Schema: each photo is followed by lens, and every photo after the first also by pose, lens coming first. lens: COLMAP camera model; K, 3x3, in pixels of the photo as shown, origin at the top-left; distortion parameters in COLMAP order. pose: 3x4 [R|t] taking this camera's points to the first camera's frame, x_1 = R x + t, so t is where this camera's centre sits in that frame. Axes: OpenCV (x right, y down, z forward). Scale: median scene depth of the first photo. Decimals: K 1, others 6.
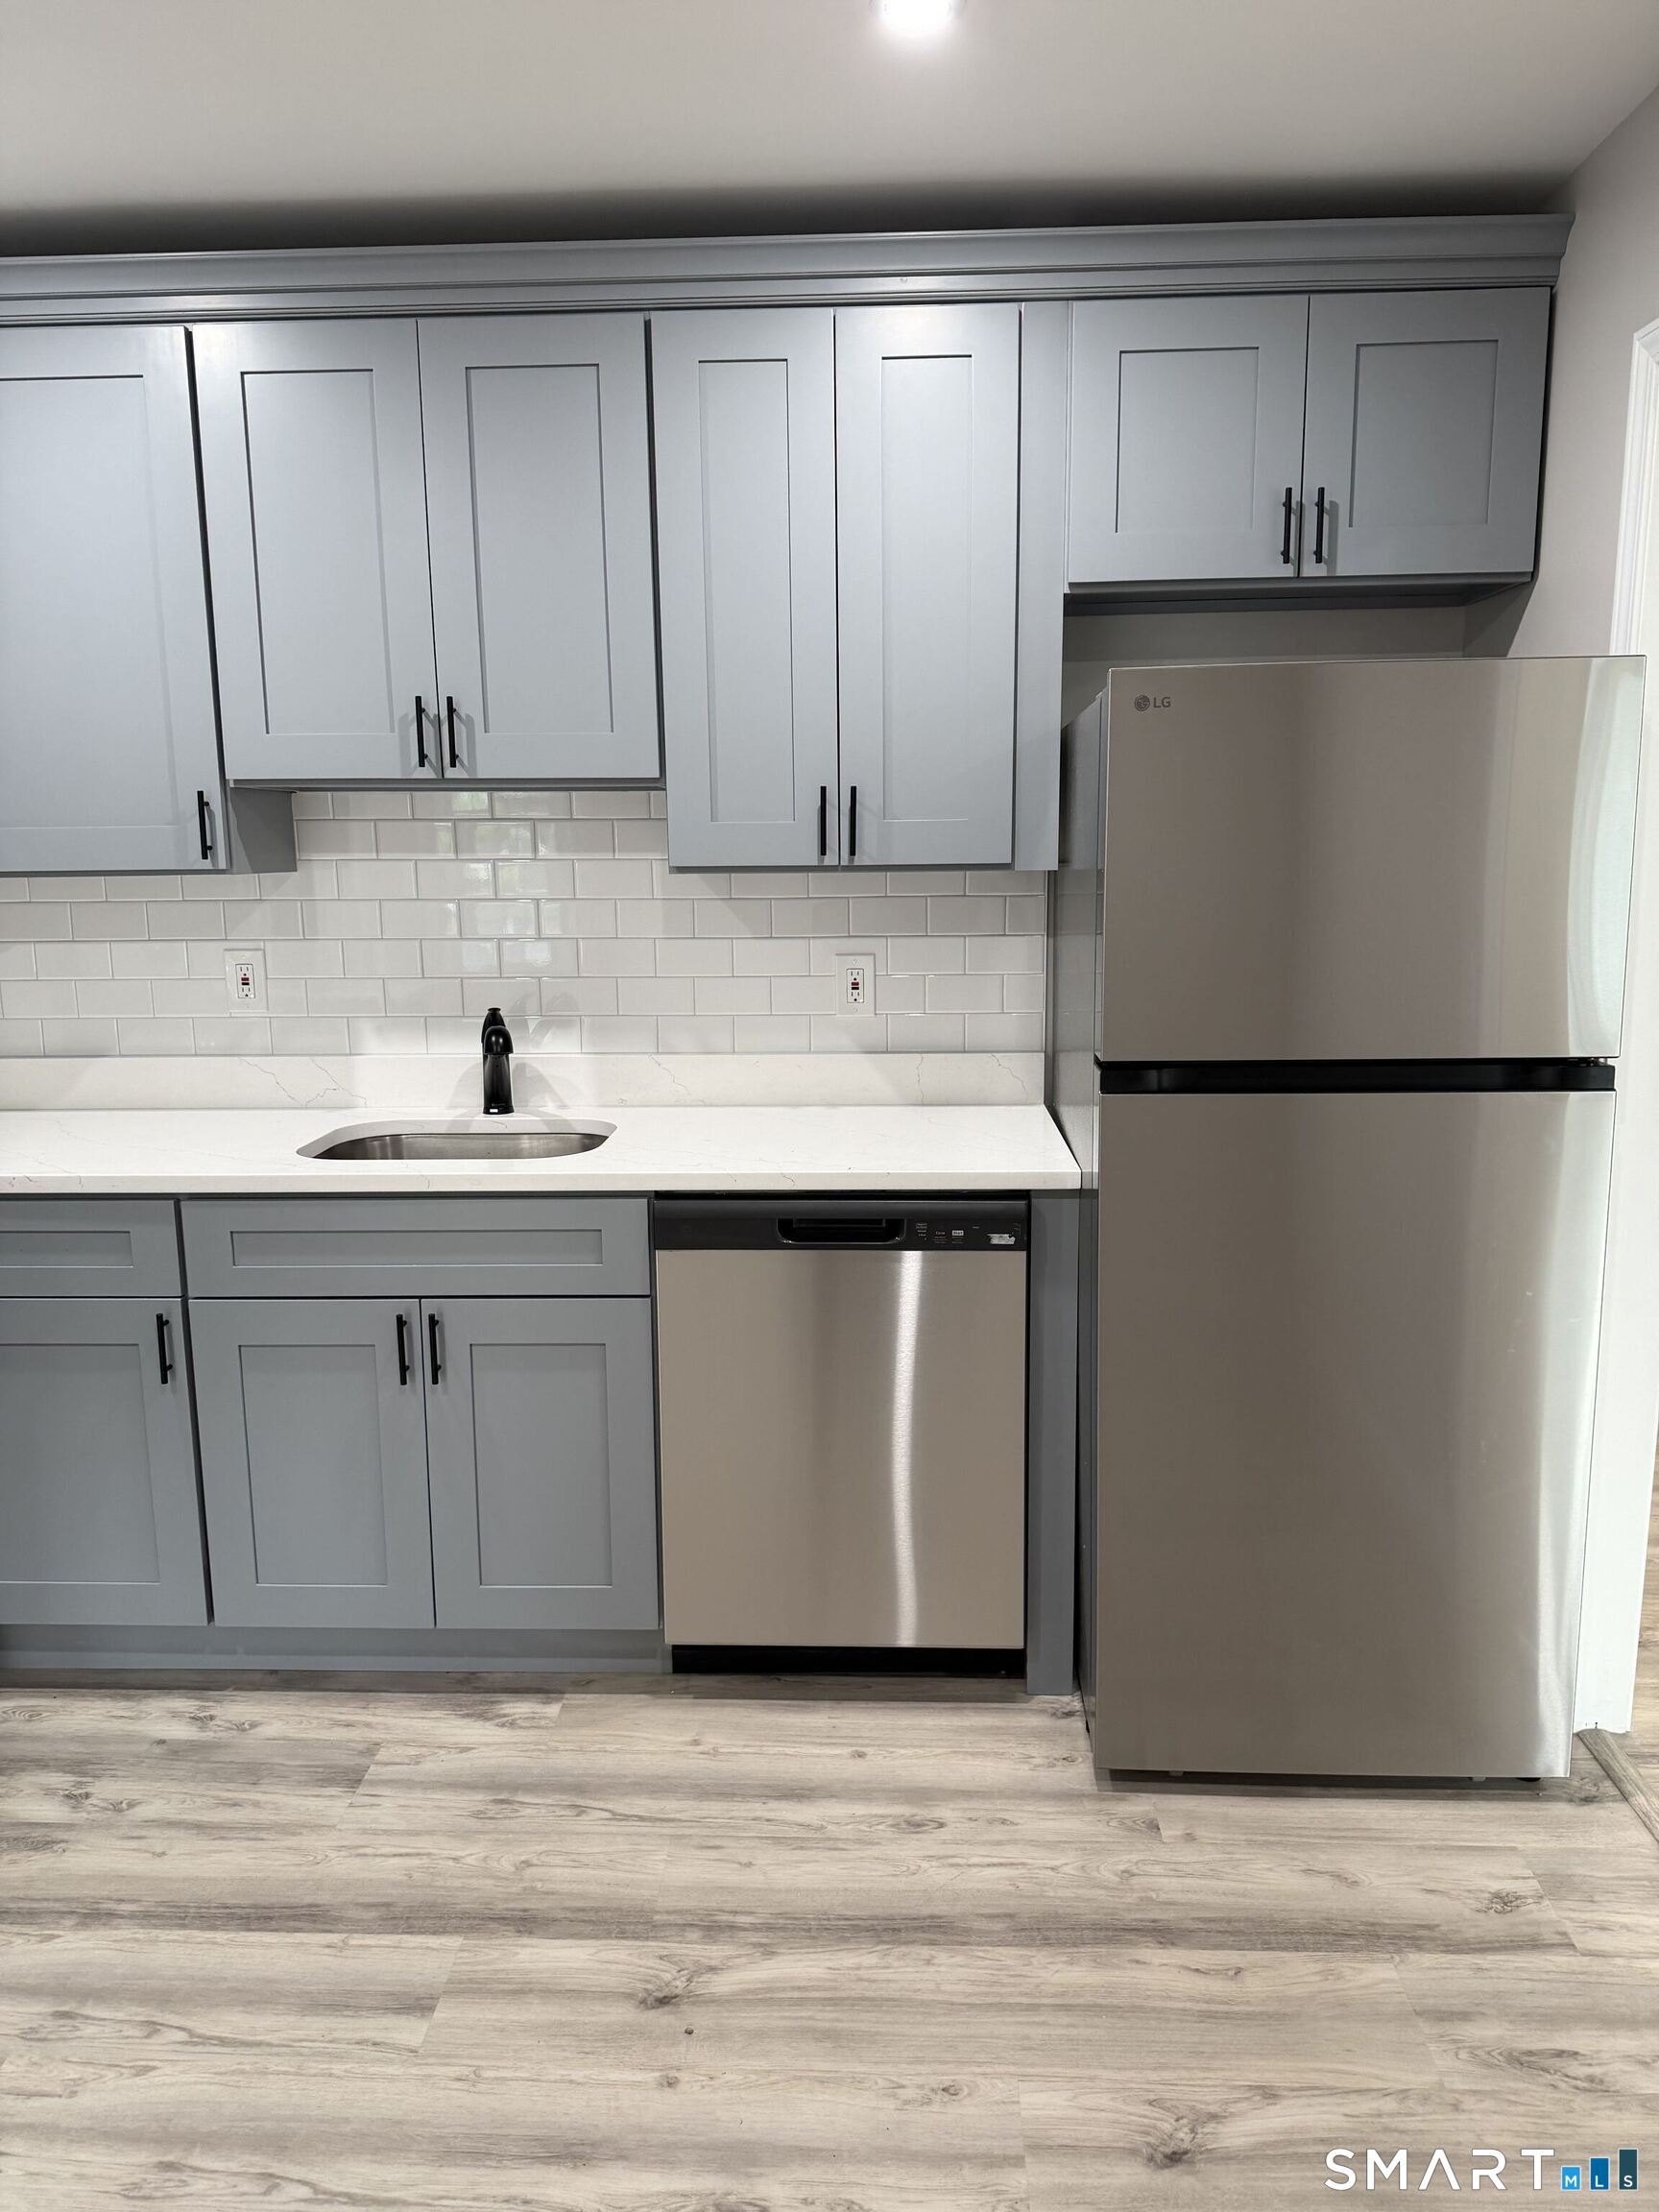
lens RADIAL K [[1613.7, 0, 985.6], [0, 1613.7, 1073.6], [0, 0, 1]] dist [0.013834, -0.017961]
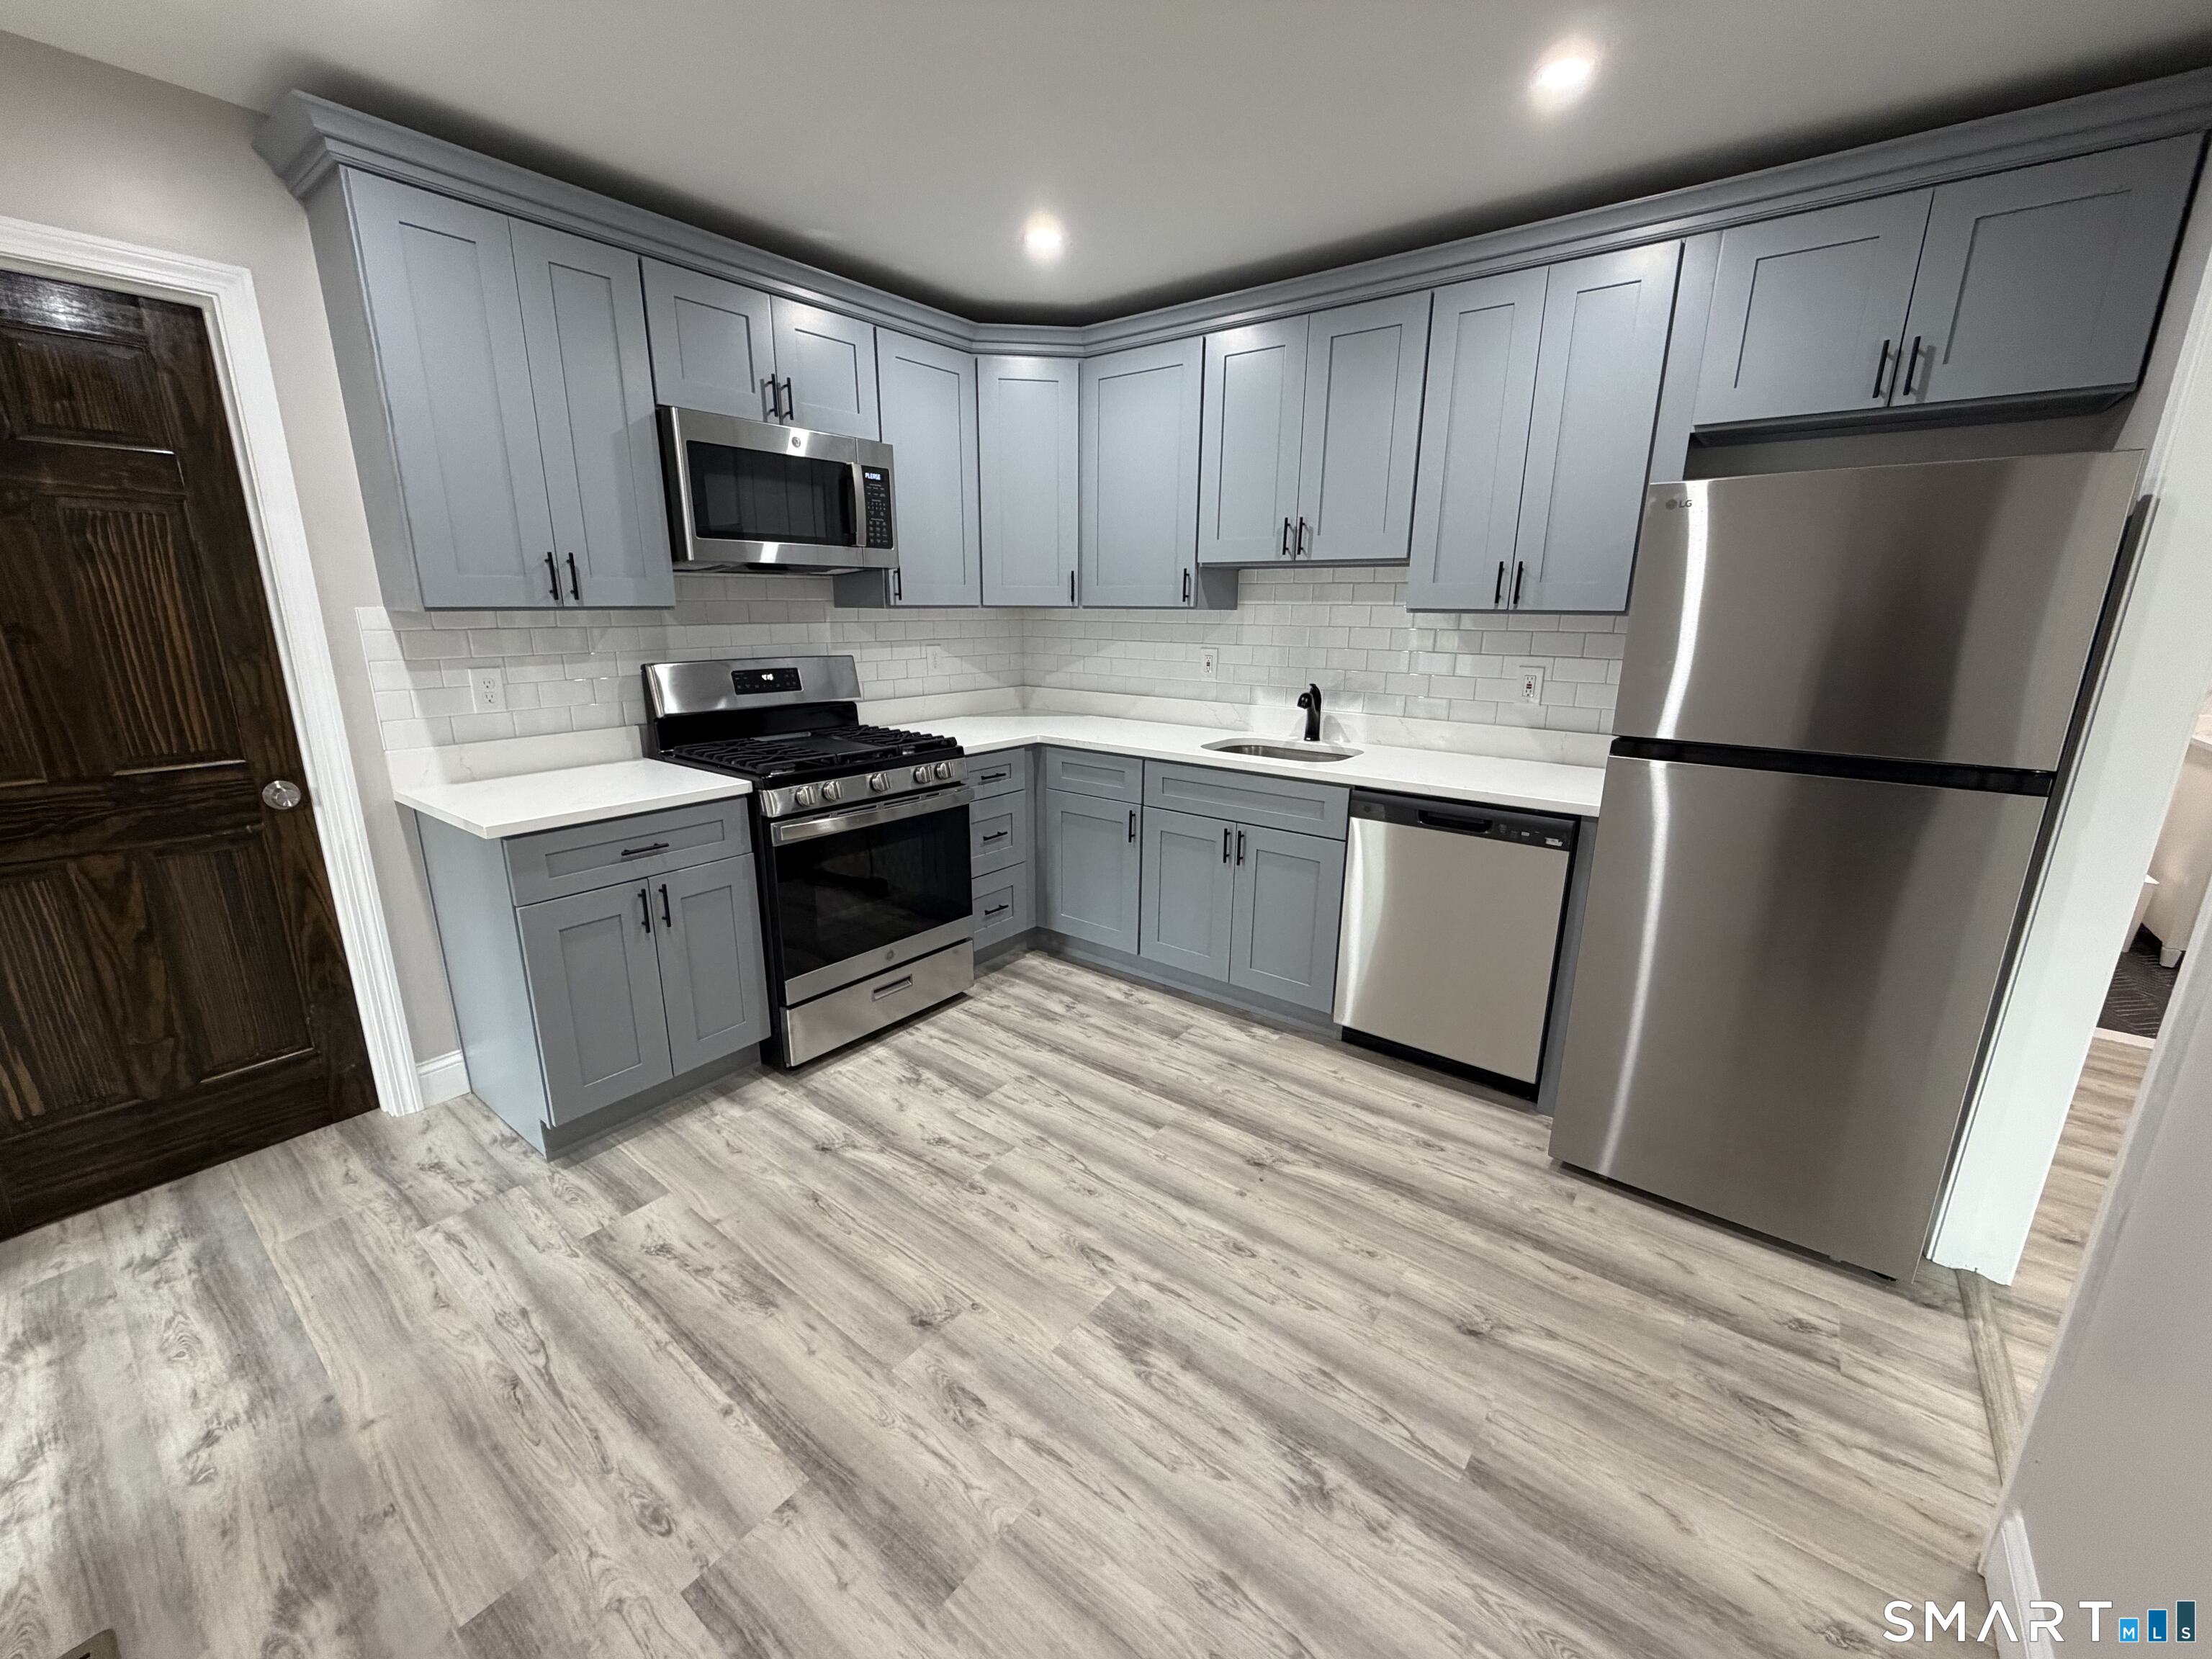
lens RADIAL K [[891.5, 0, 1074.8], [0, 891.5, 799.5], [0, 0, 1]] dist [0.000136, 0.000222]
pose [[0.805138, 0.146108, -0.574809, 0.140292], [-0.100150, 0.988756, 0.111046, 0.007643], [0.584571, -0.031840, 0.810718, -0.029483]]
